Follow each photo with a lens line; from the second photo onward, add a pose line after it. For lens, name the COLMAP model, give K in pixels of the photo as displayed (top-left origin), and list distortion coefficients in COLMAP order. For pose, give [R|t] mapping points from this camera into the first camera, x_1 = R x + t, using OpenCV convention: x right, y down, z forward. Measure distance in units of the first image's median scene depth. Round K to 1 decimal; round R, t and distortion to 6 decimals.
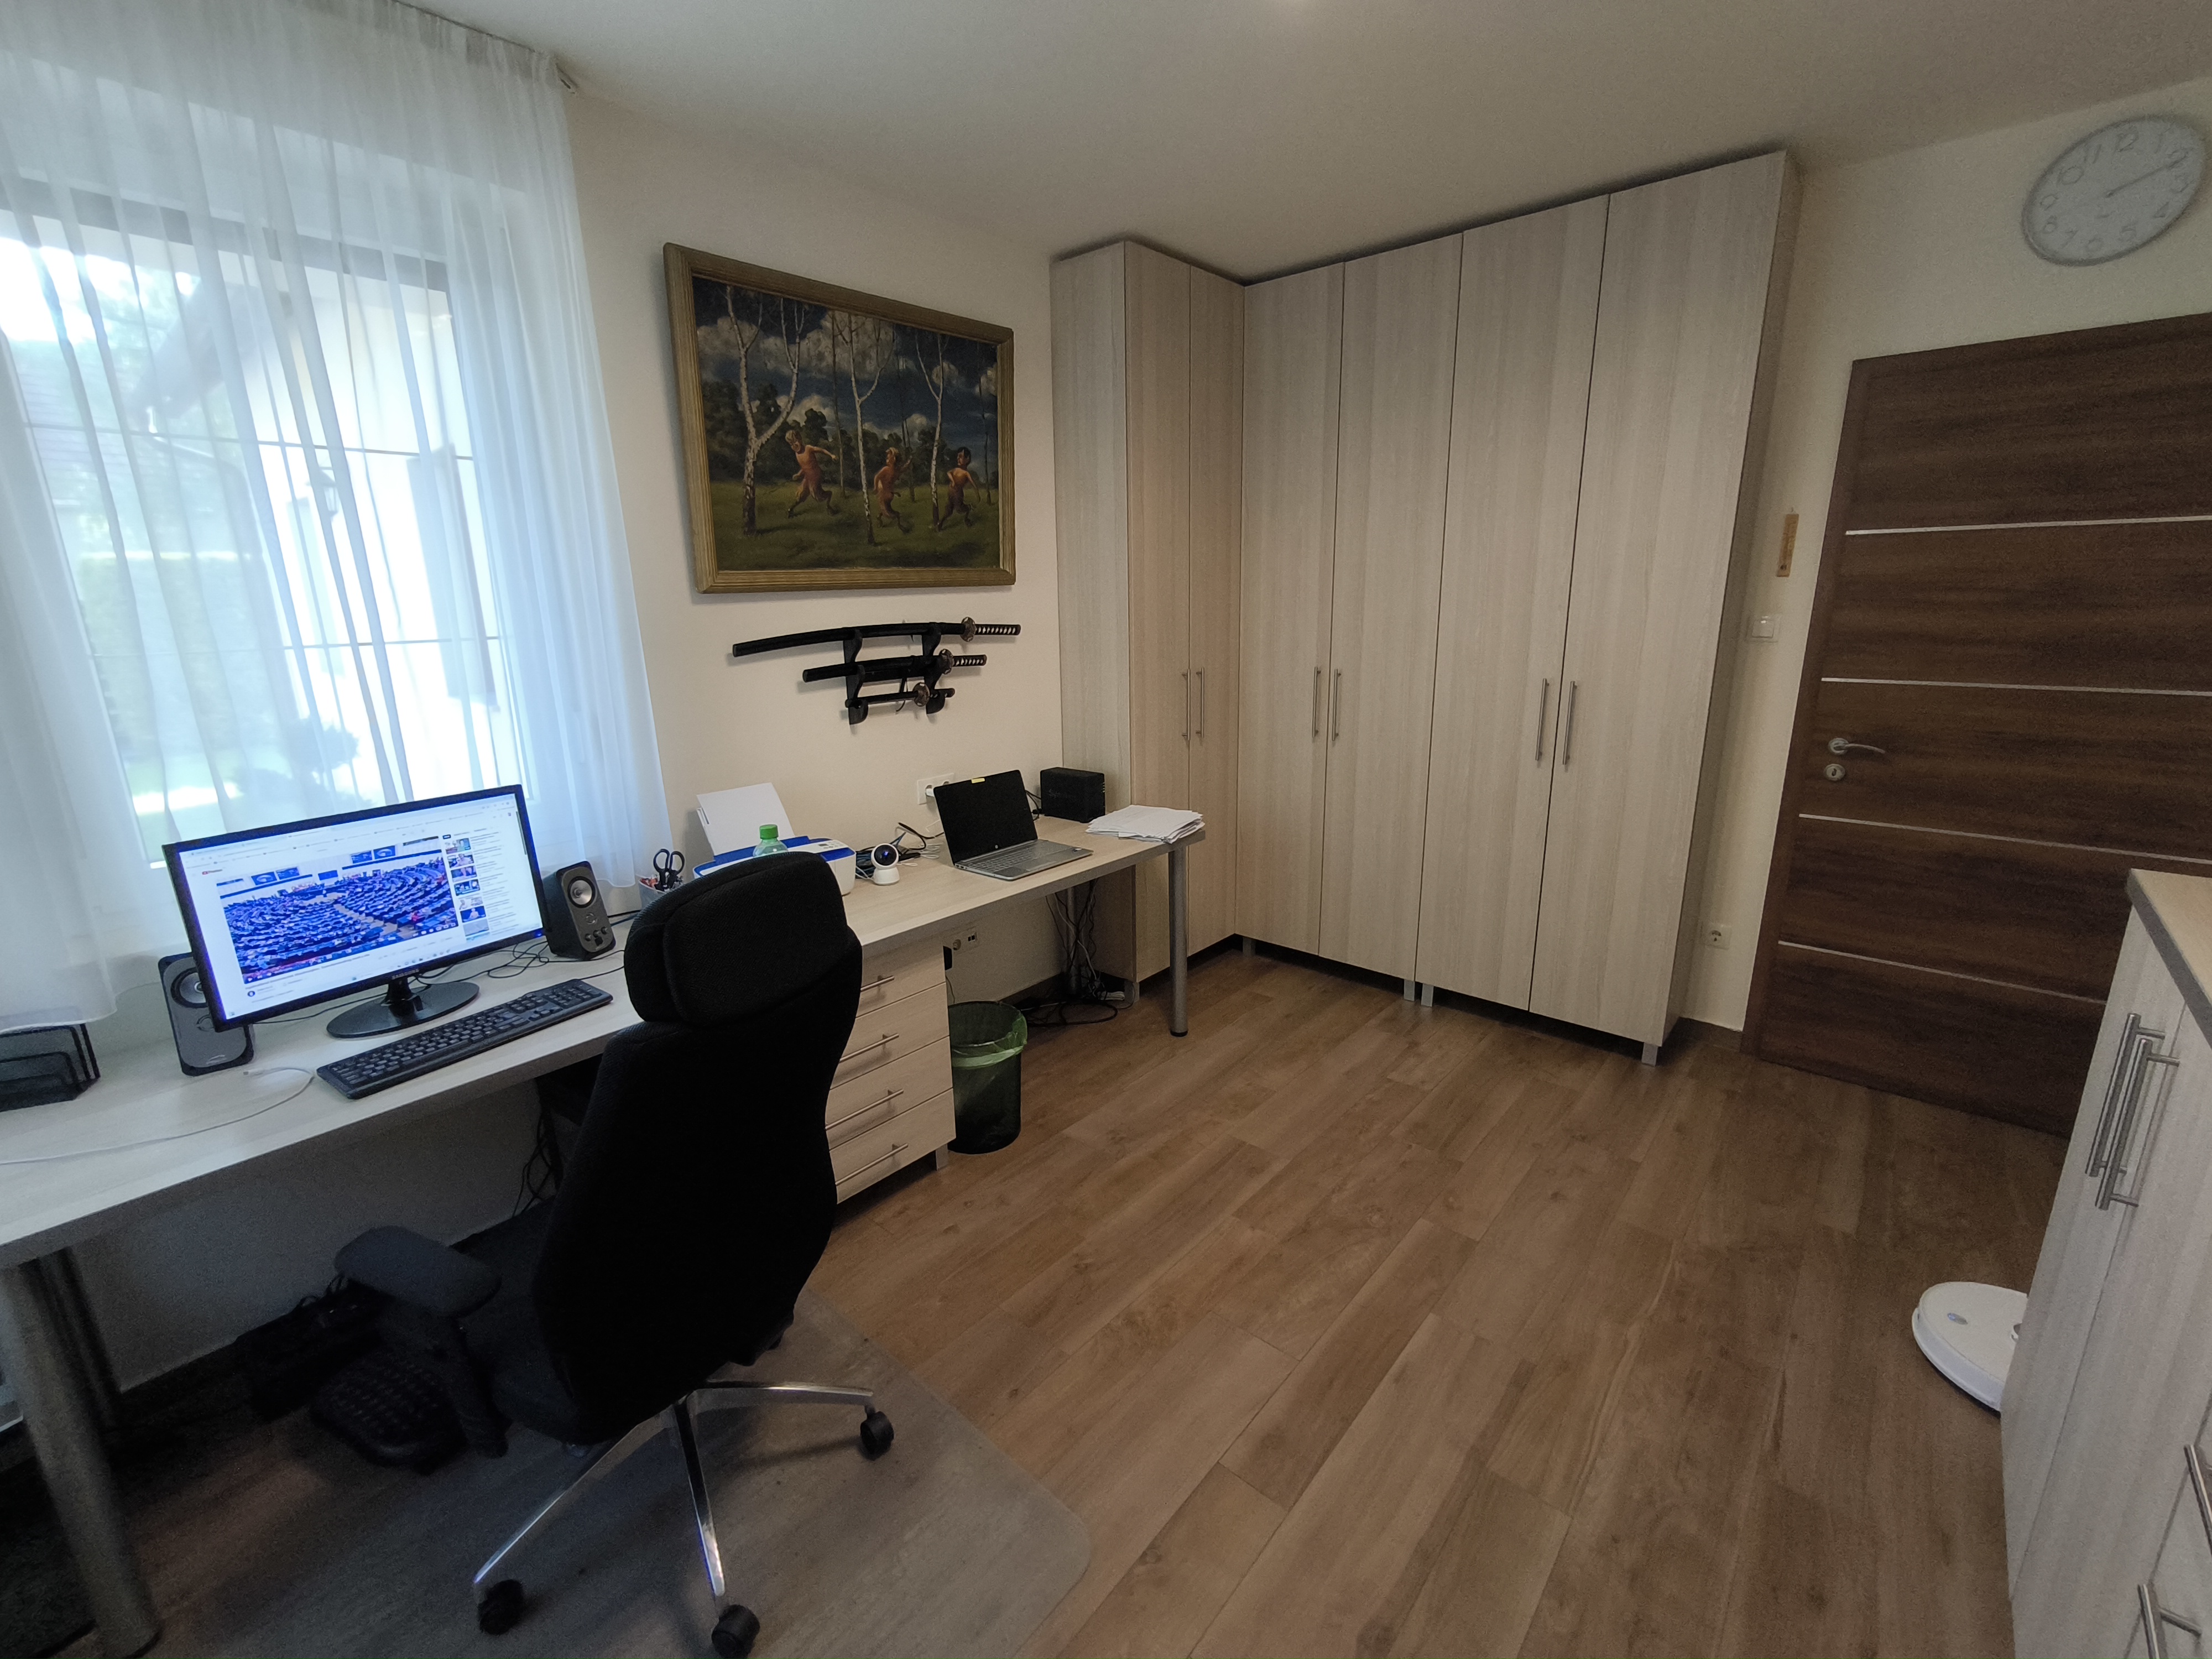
lens RADIAL K [[947.1, 0, 1111.6], [0, 947.1, 822.7], [0, 0, 1]] dist [-0.006656, 0.001894]
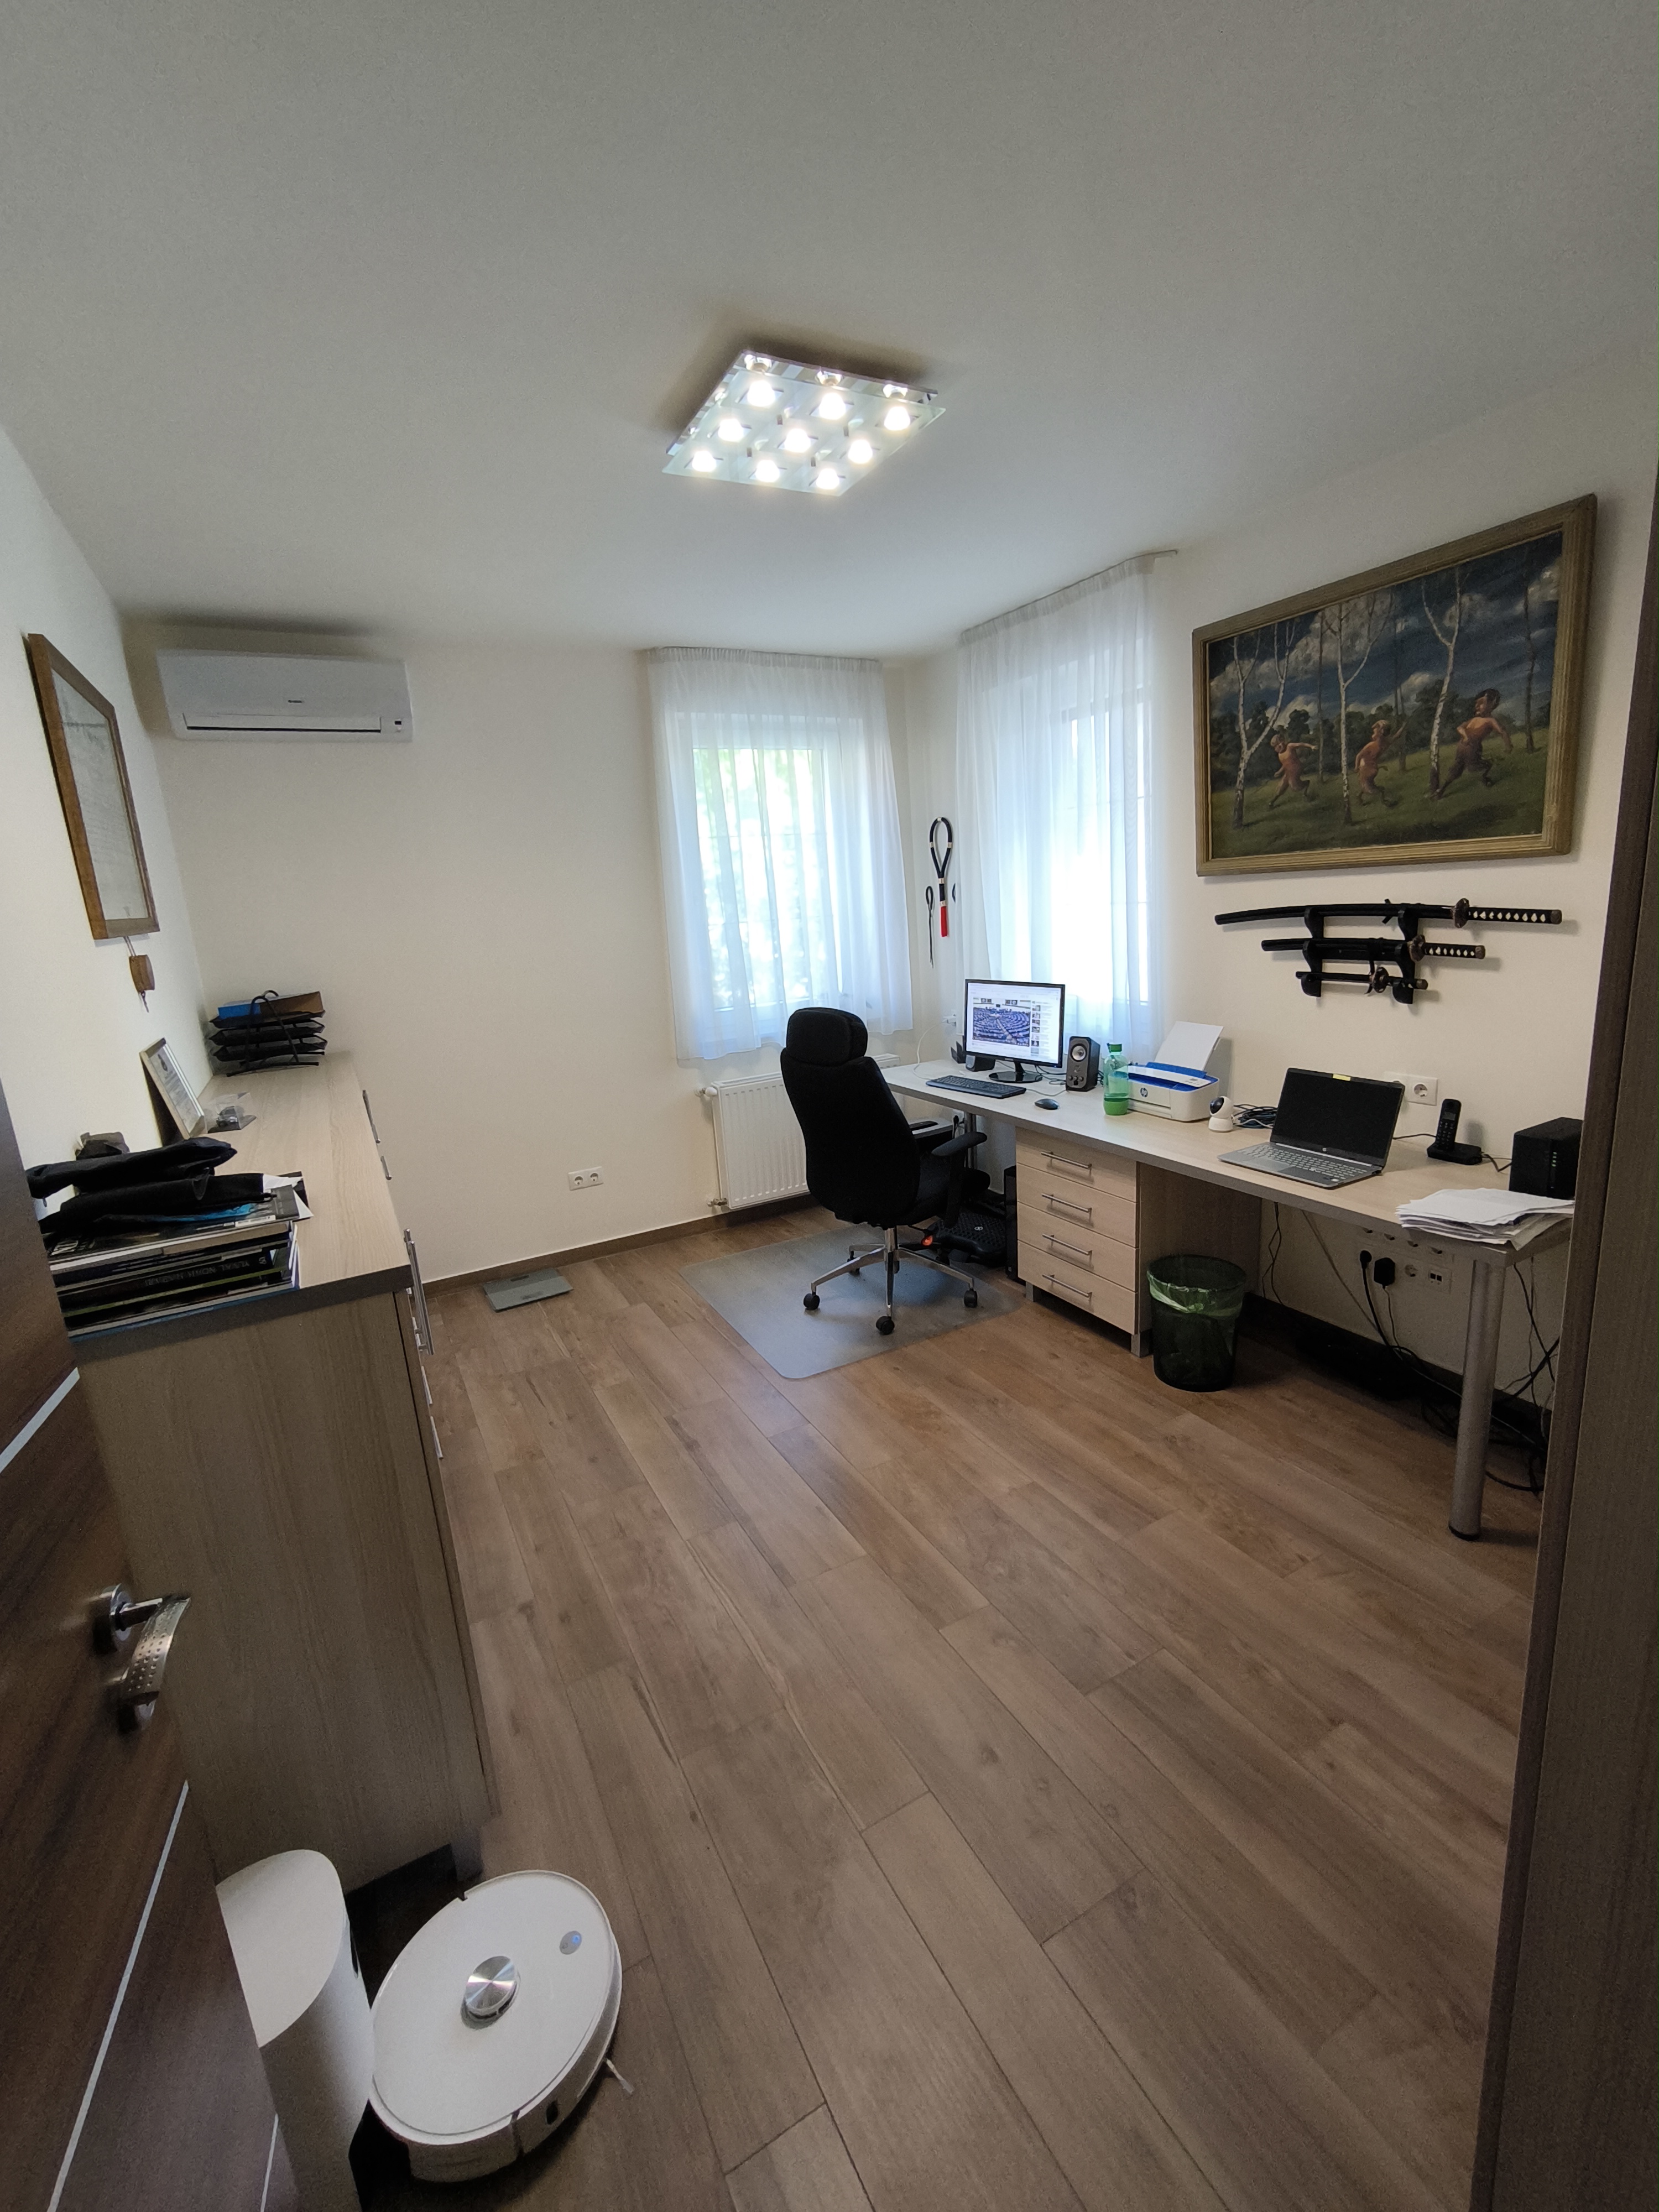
lens RADIAL K [[947.1, 0, 836.2], [0, 947.1, 1105.4], [0, 0, 1]] dist [-0.006656, 0.001894]
pose [[-0.350197, 0.257043, -0.900717, 0.969552], [-0.150904, 0.933566, 0.325089, -0.273534], [0.924440, 0.249767, -0.288143, 0.906840]]
